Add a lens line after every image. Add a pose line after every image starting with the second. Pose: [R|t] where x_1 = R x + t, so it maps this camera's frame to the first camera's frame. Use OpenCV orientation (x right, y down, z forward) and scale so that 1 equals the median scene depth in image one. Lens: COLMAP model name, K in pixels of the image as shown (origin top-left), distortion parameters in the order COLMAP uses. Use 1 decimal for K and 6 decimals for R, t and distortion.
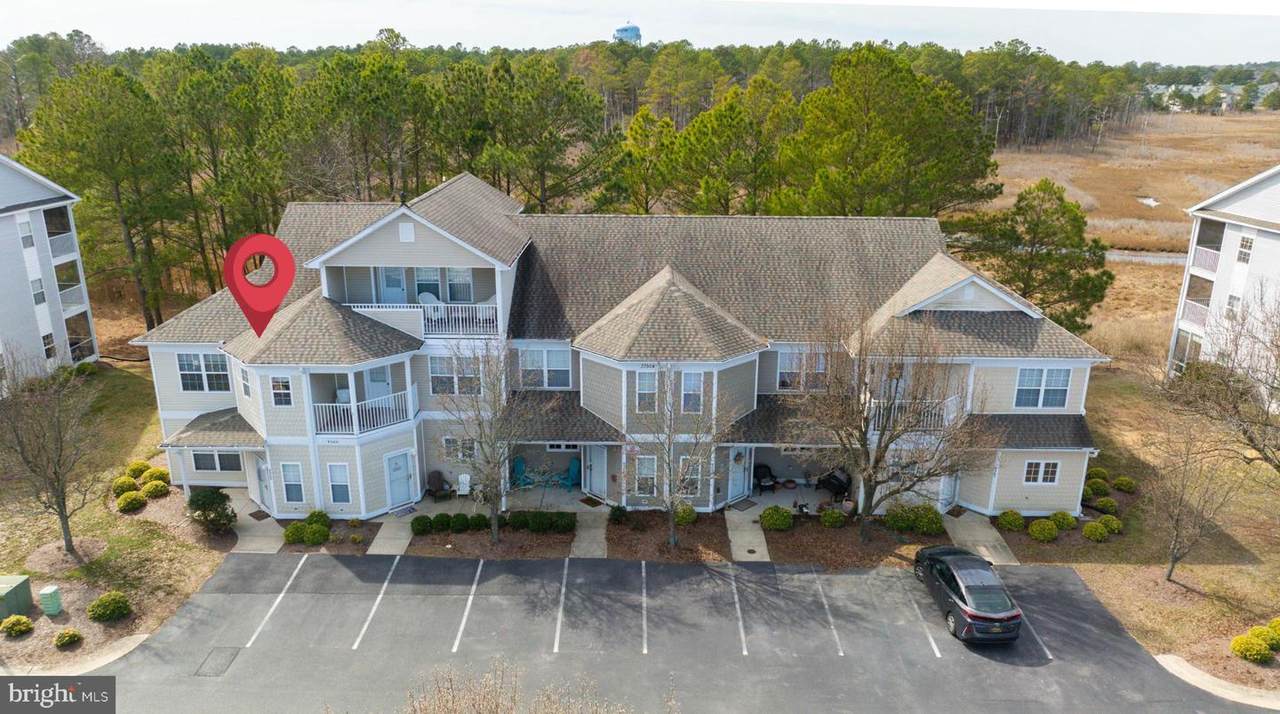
lens RADIAL K [[872.6, 0, 639.5], [0, 872.6, 360.1], [0, 0, 1]] dist [0.002285, 0.002650]
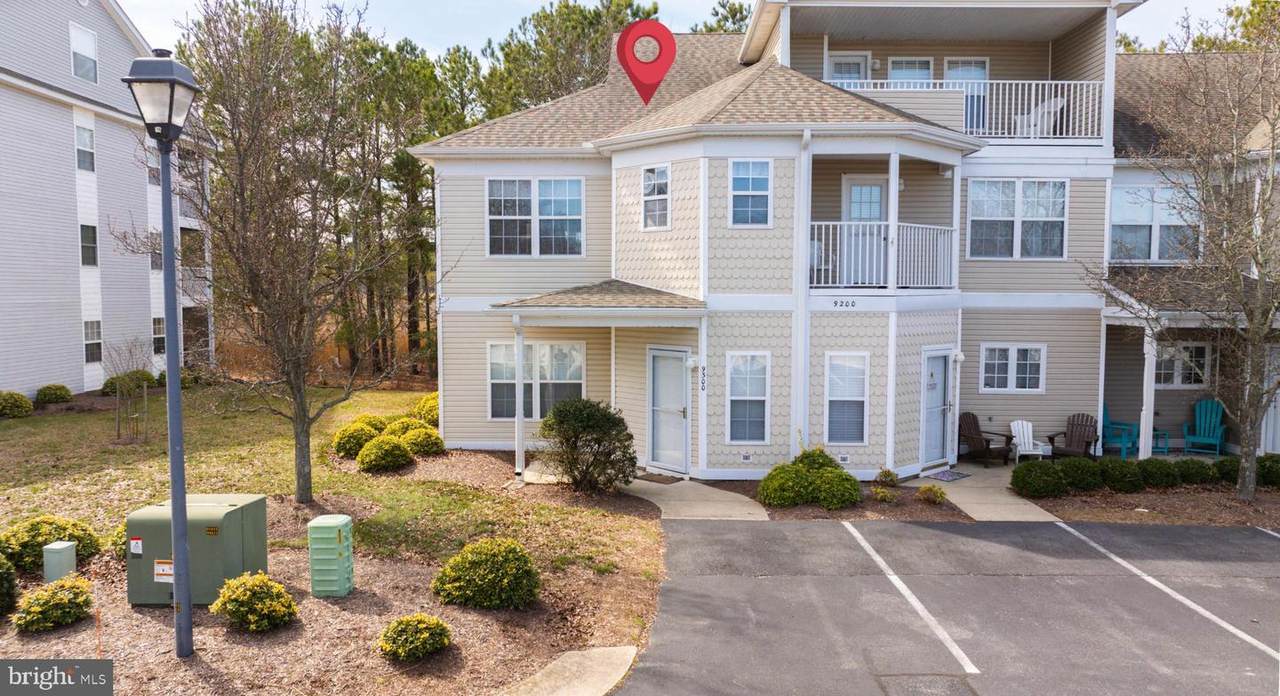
lens RADIAL K [[879.0, 0, 643.0], [0, 879.0, 345.7], [0, 0, 1]] dist [-0.028214, -0.000740]
pose [[0.999988, 0.004414, 0.002340, -0.462284], [-0.003686, 0.968014, -0.250870, 0.237171], [-0.003373, 0.250858, 0.968018, 0.536229]]
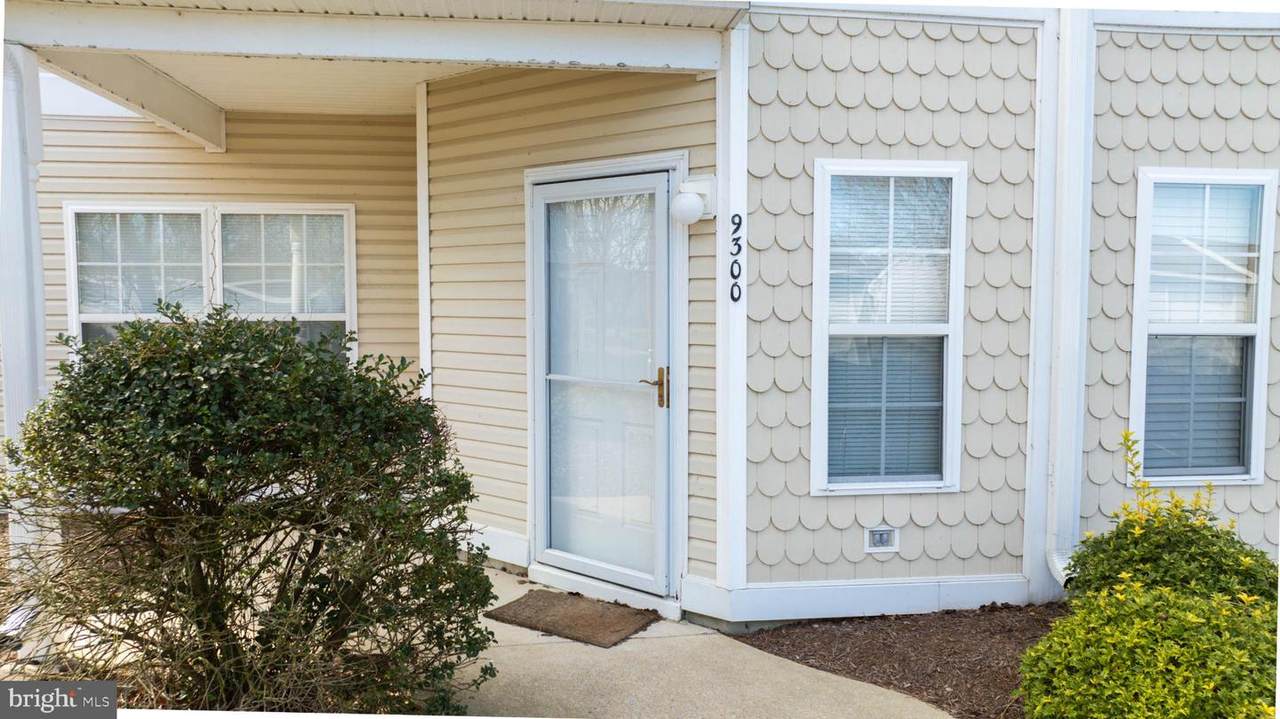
lens RADIAL K [[872.6, 0, 635.2], [0, 872.6, 362.7], [0, 0, 1]] dist [0.002285, 0.002650]
pose [[0.990727, -0.008853, 0.135582, -0.460937], [0.041415, 0.970066, -0.239285, 0.179371], [-0.129405, 0.242681, 0.961436, 0.888106]]
